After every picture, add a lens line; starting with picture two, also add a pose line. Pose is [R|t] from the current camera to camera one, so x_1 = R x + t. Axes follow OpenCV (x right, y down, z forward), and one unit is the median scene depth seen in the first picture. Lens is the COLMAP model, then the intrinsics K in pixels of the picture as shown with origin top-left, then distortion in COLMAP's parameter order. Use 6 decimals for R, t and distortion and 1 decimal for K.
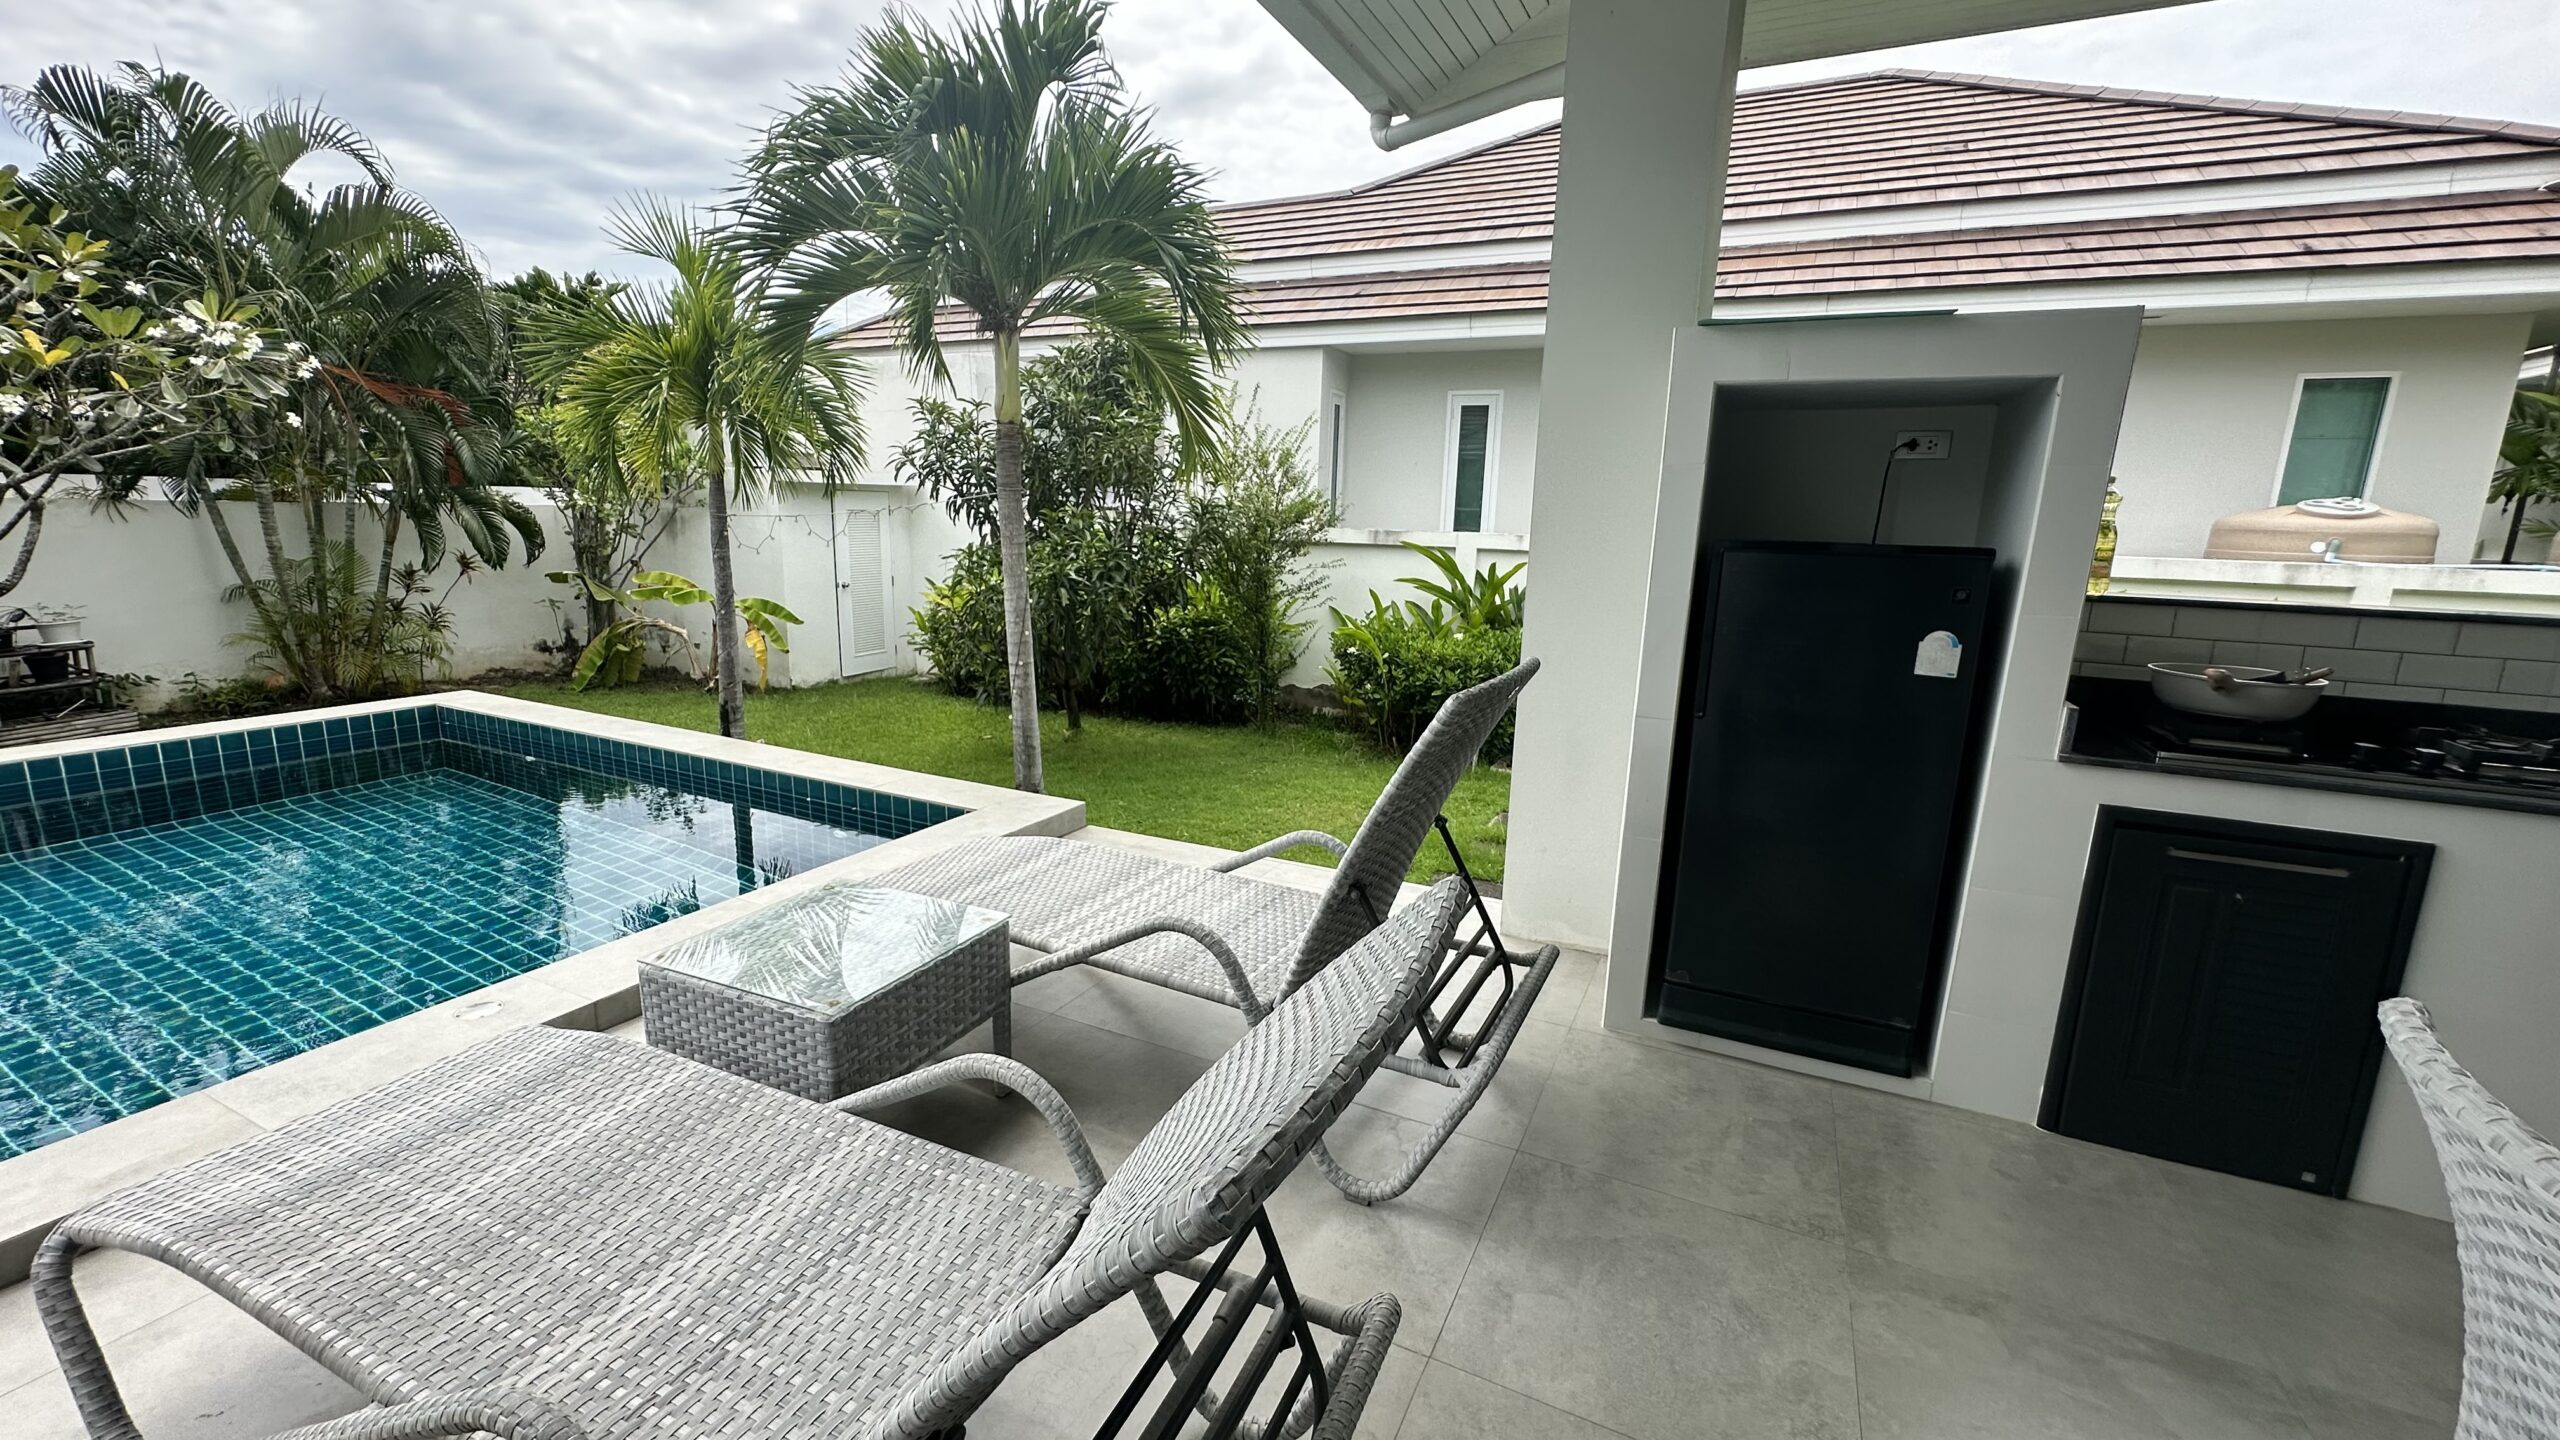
lens RADIAL K [[1024.0, 0, 1278.2], [0, 1024.0, 722.4], [0, 0, 1]] dist [-0.003516, 0.000976]
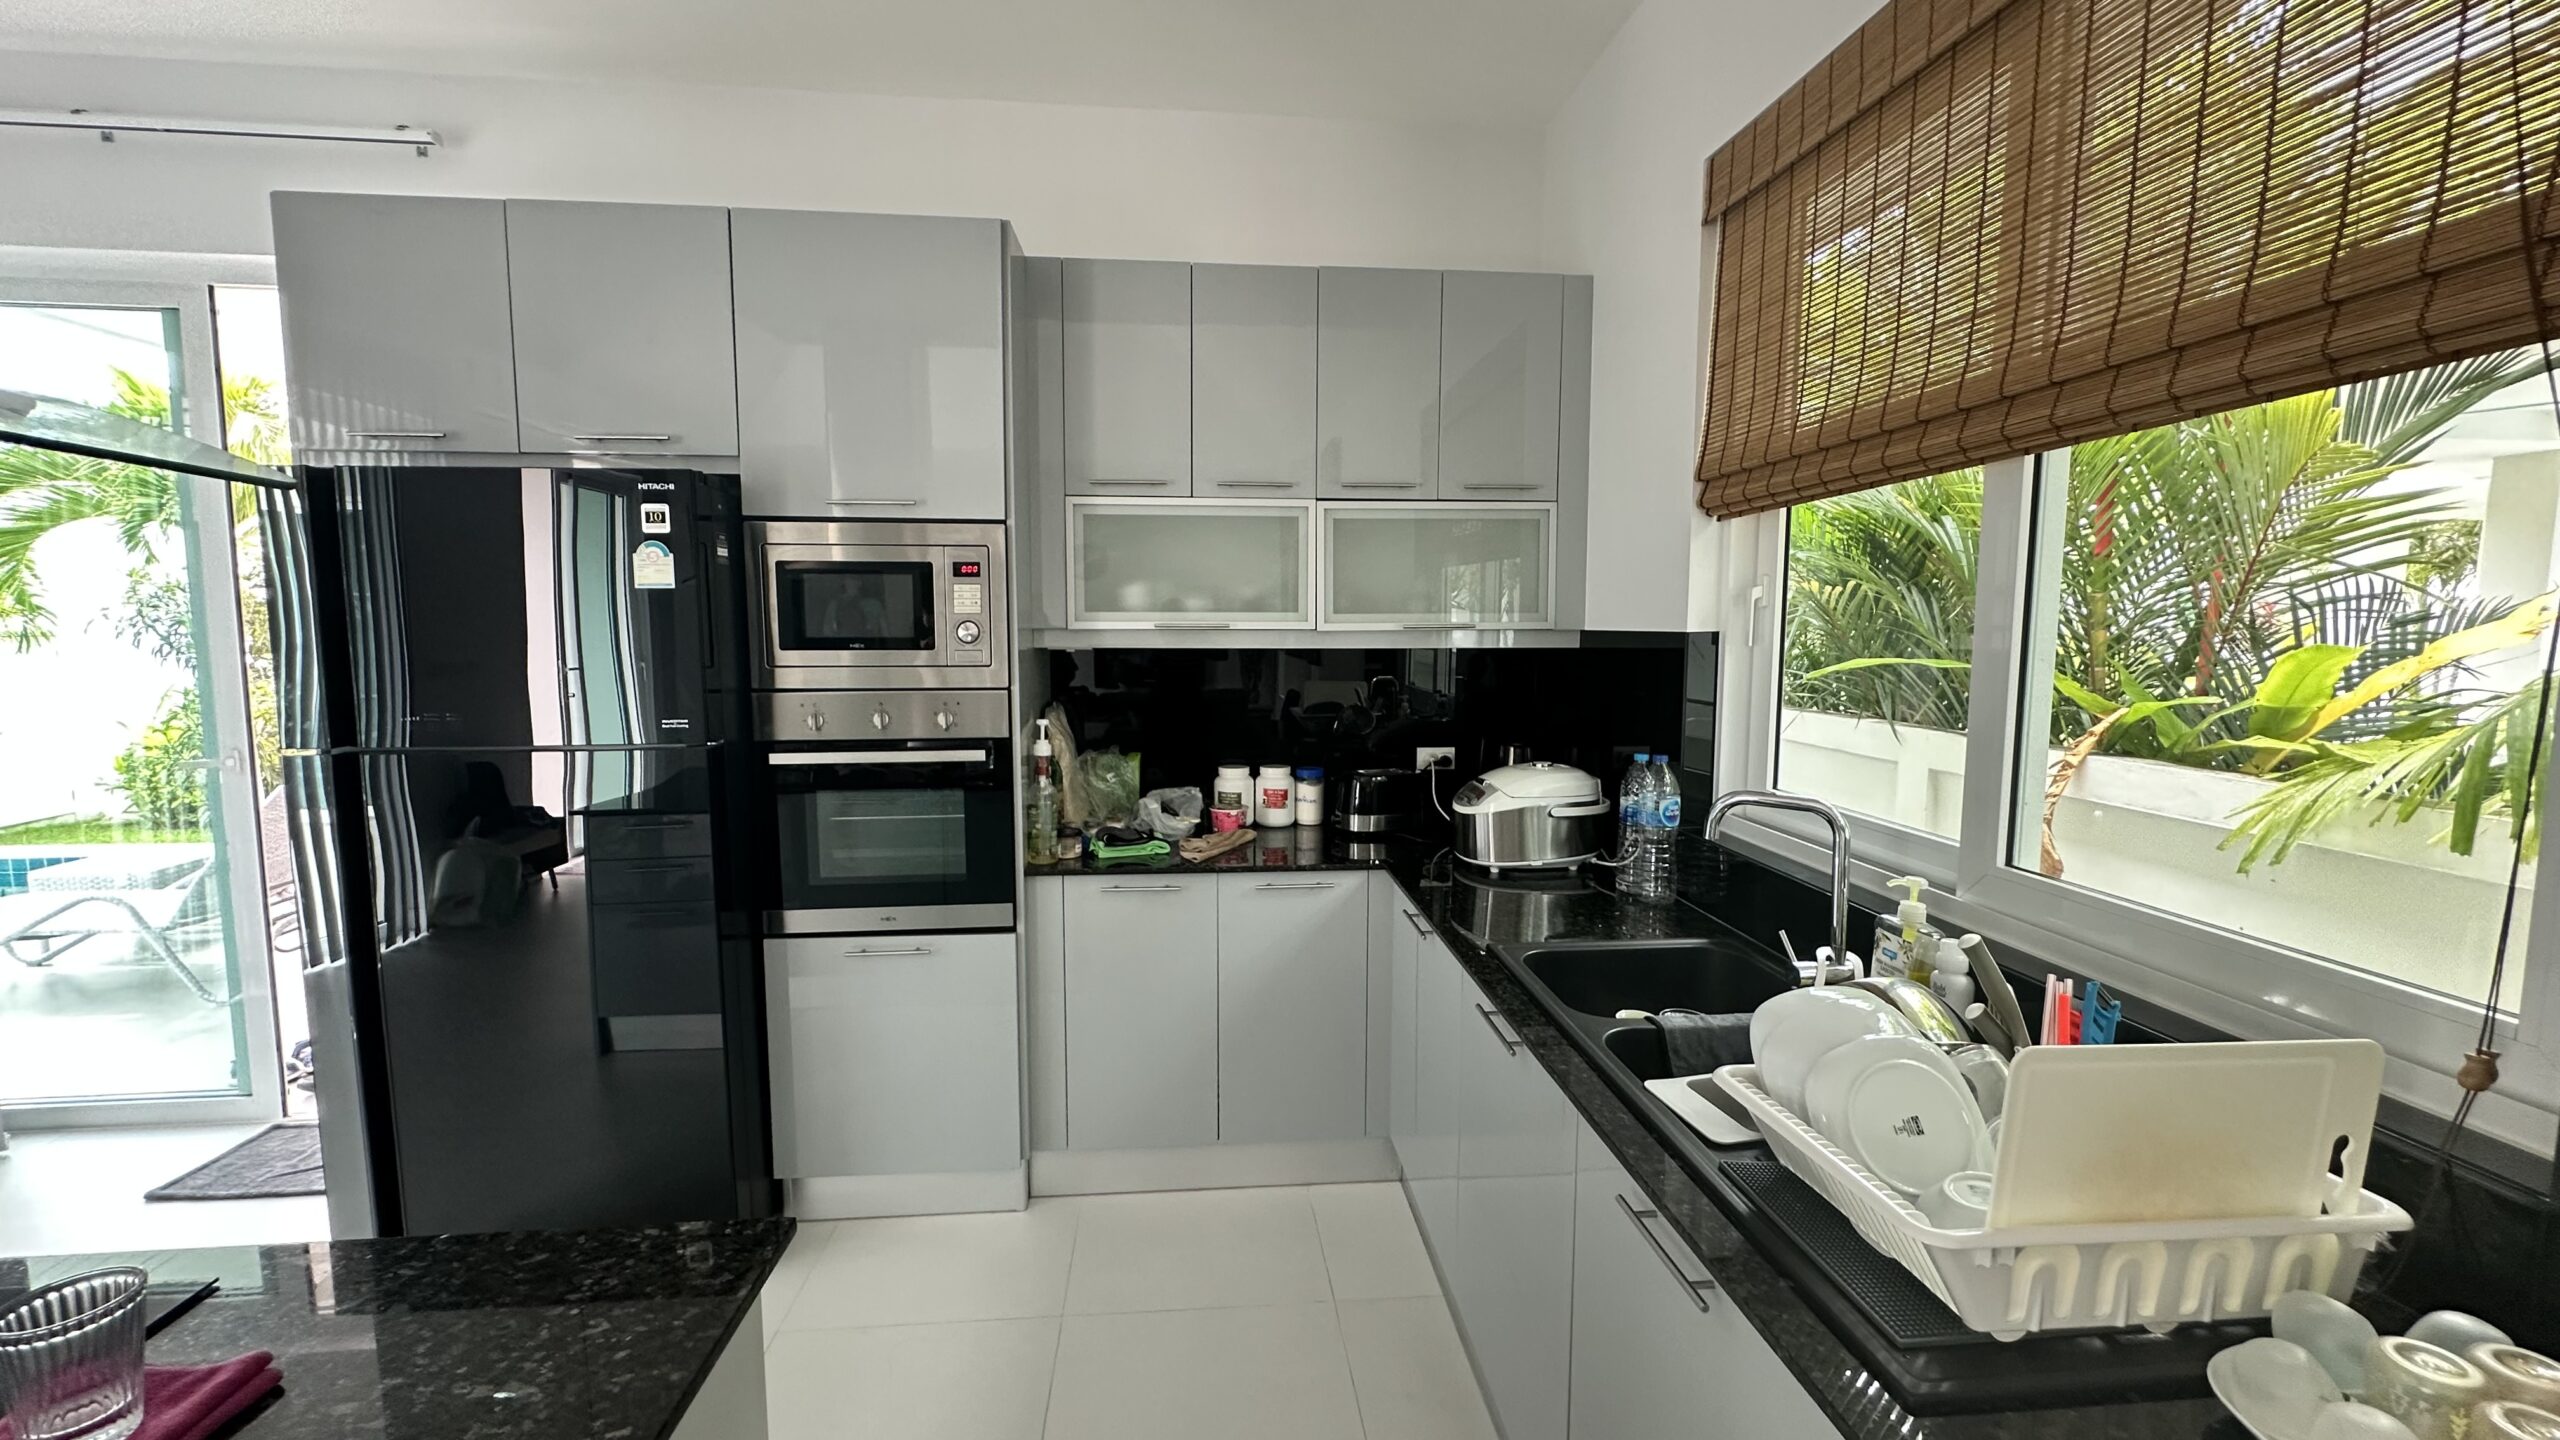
lens RADIAL K [[1024.0, 0, 1274.1], [0, 1024.0, 721.3], [0, 0, 1]] dist [-0.003516, 0.000976]
pose [[0.857191, -0.077091, 0.509196, 0.175282], [0.125538, 0.990186, -0.061422, 0.098429], [-0.499463, 0.116574, 0.858456, -0.632216]]
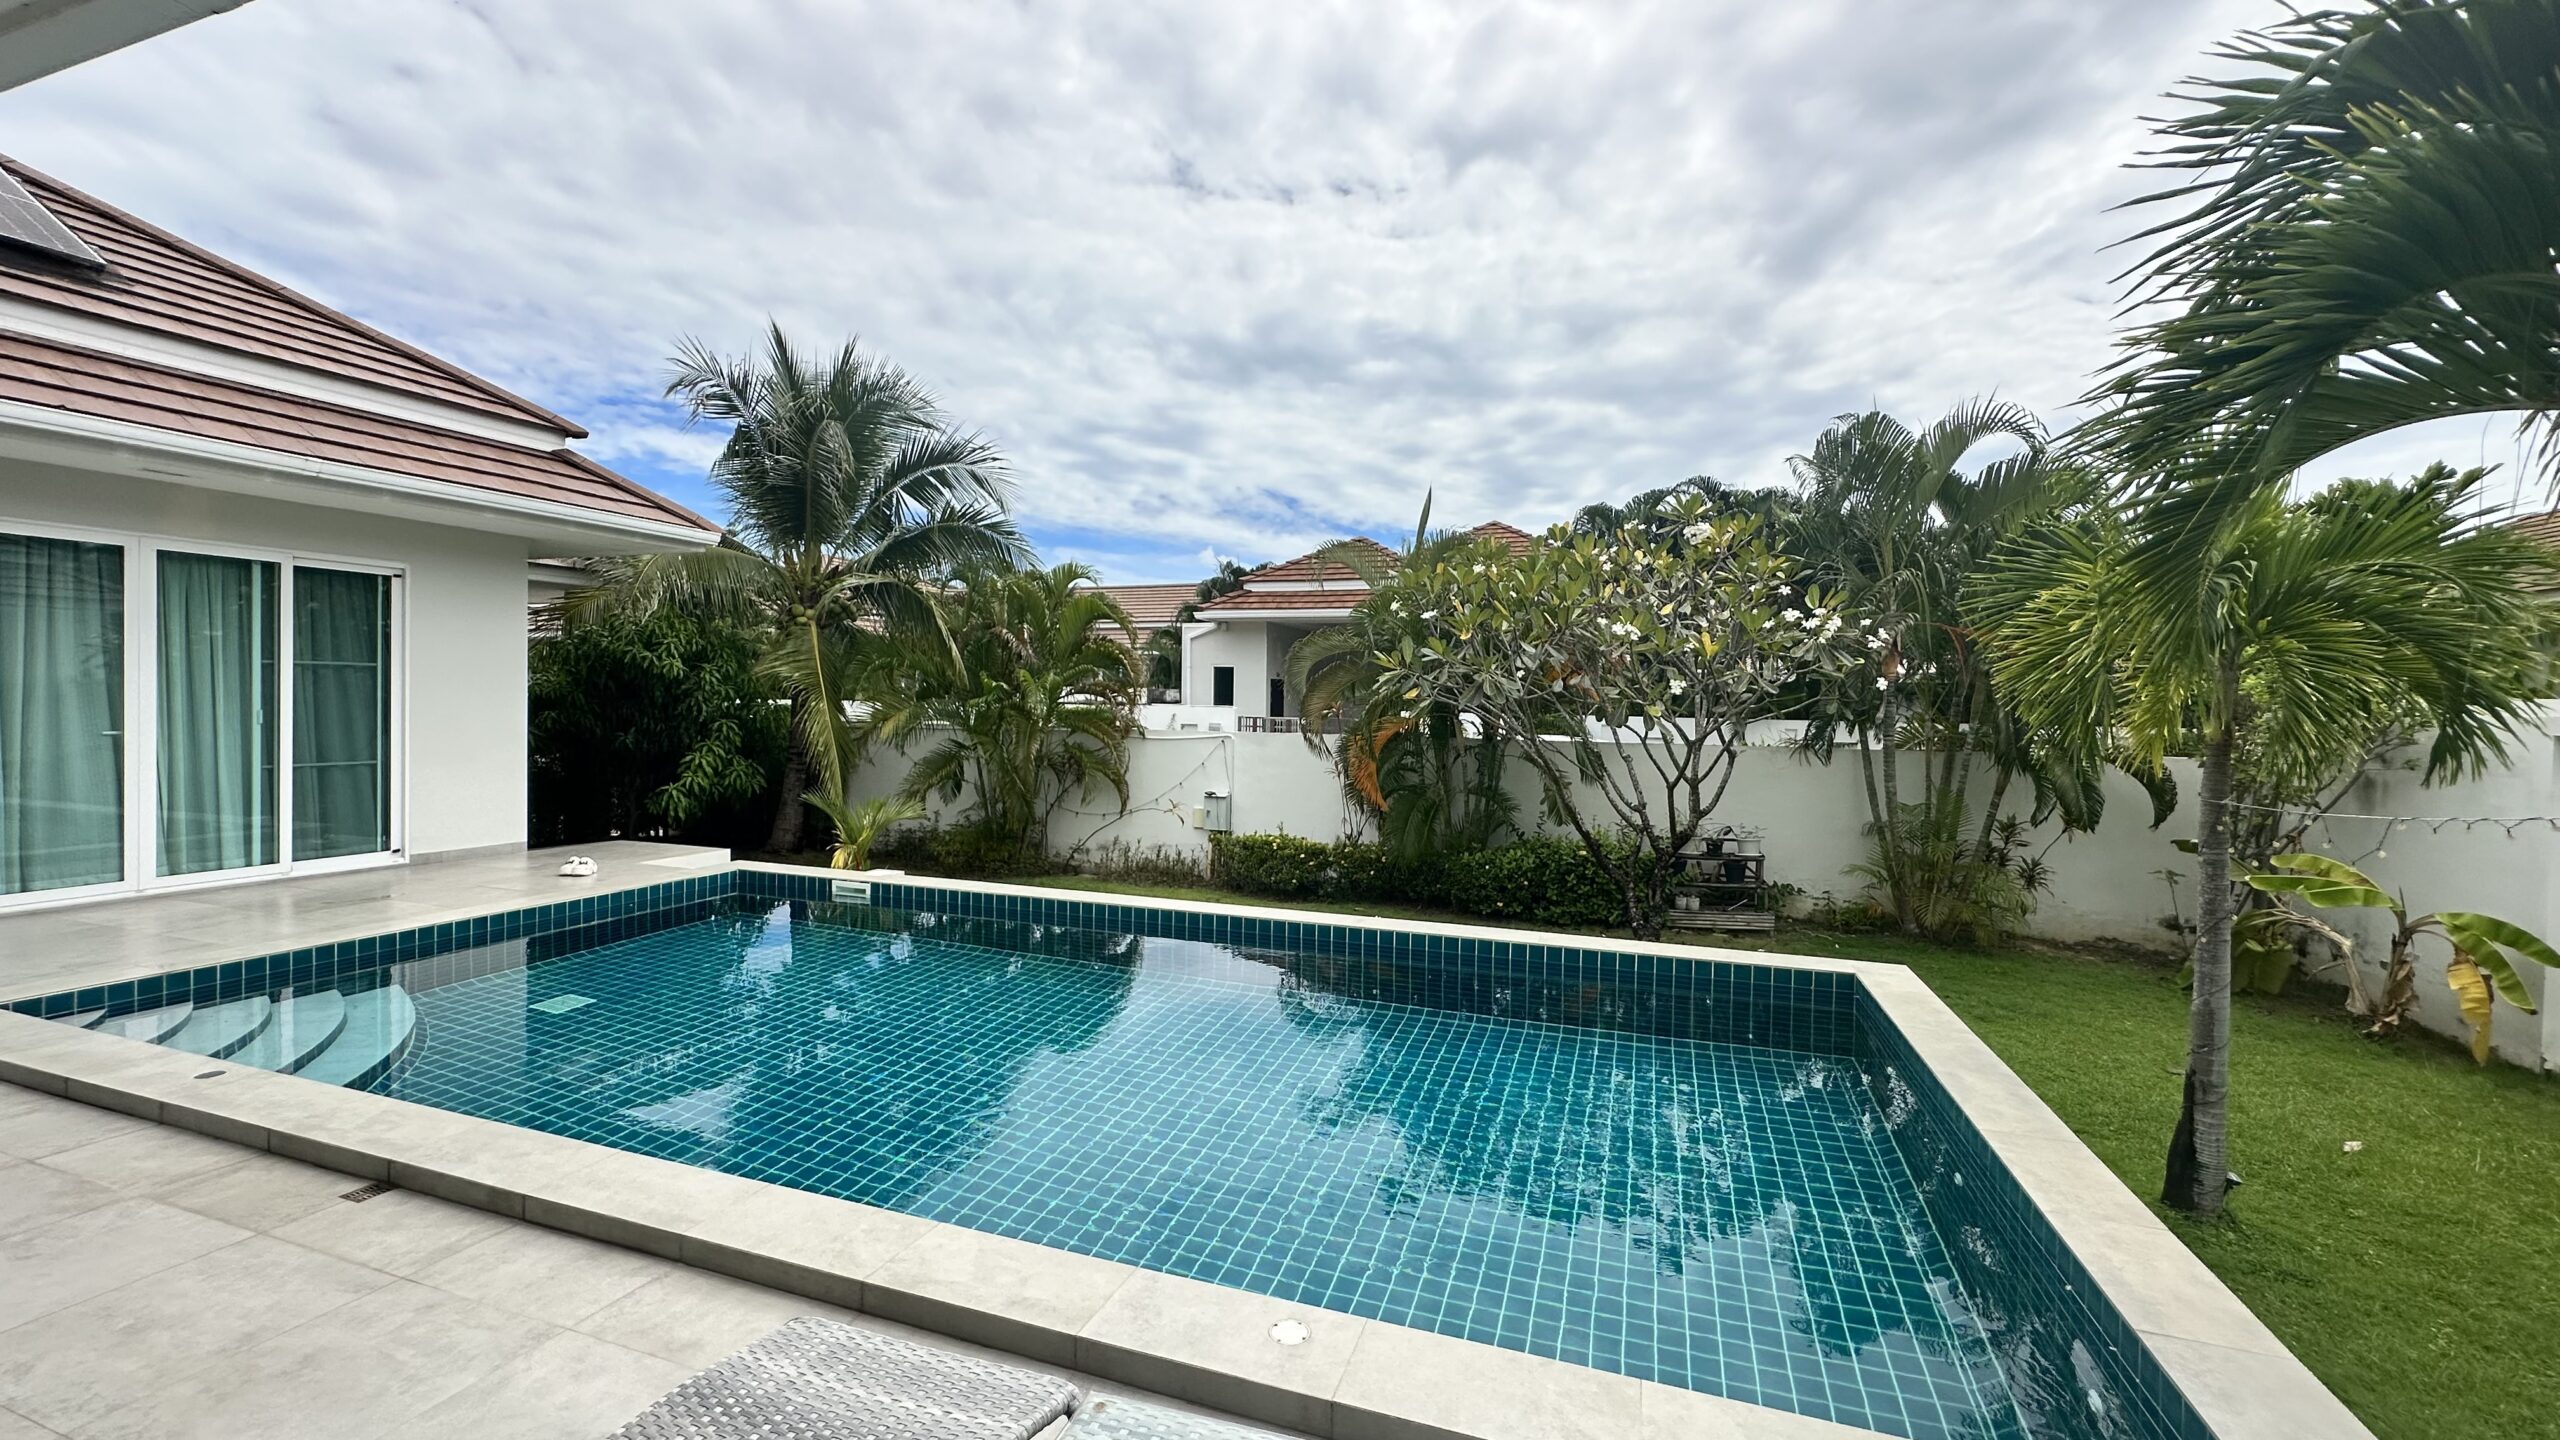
lens RADIAL K [[1024.0, 0, 1291.8], [0, 1024.0, 717.8], [0, 0, 1]] dist [-0.003516, 0.000976]
pose [[0.103353, -0.004104, -0.994636, 0.053462], [-0.217381, 0.975724, -0.026614, -0.075824], [0.970600, 0.218965, 0.099952, 0.228869]]
